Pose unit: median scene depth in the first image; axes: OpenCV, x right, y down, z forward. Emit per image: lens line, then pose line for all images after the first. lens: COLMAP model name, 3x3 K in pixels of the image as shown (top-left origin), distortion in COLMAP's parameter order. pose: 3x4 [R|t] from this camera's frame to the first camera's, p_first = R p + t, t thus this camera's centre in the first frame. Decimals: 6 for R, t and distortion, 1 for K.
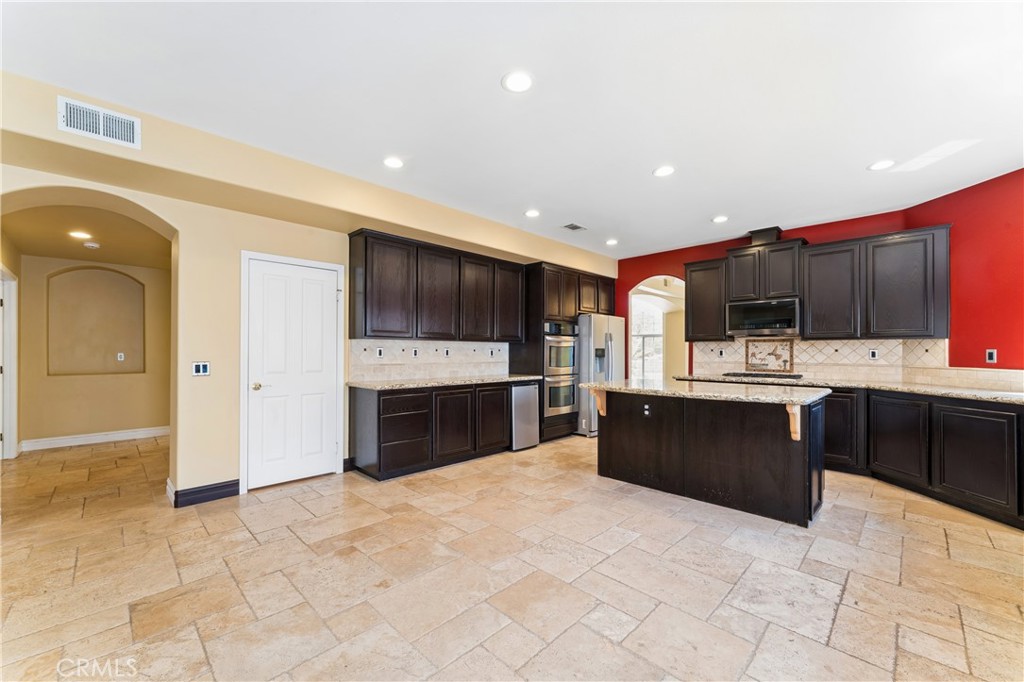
lens RADIAL K [[408.8, 0, 514.7], [0, 408.8, 349.2], [0, 0, 1]] dist [-0.001094, -0.000143]
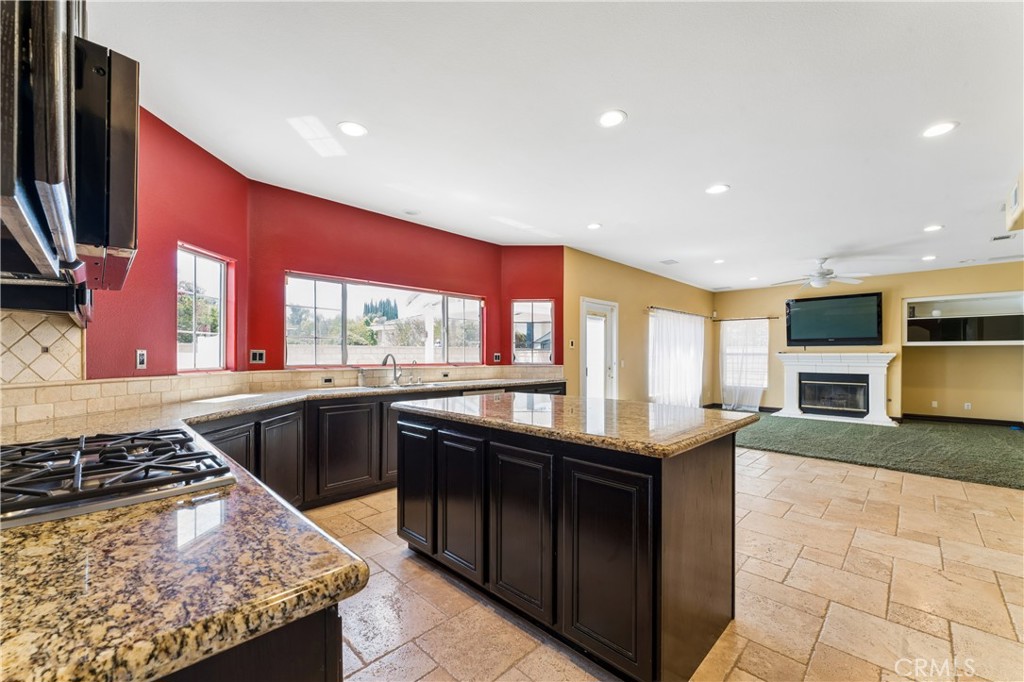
lens RADIAL K [[410.2, 0, 510.0], [0, 410.2, 354.3], [0, 0, 1]] dist [-0.001770, -0.000188]
pose [[-0.999943, -0.003750, 0.010002, 0.556252], [-0.003808, 0.999976, -0.005754, 0.011138], [-0.009980, -0.005792, -0.999933, 1.798987]]
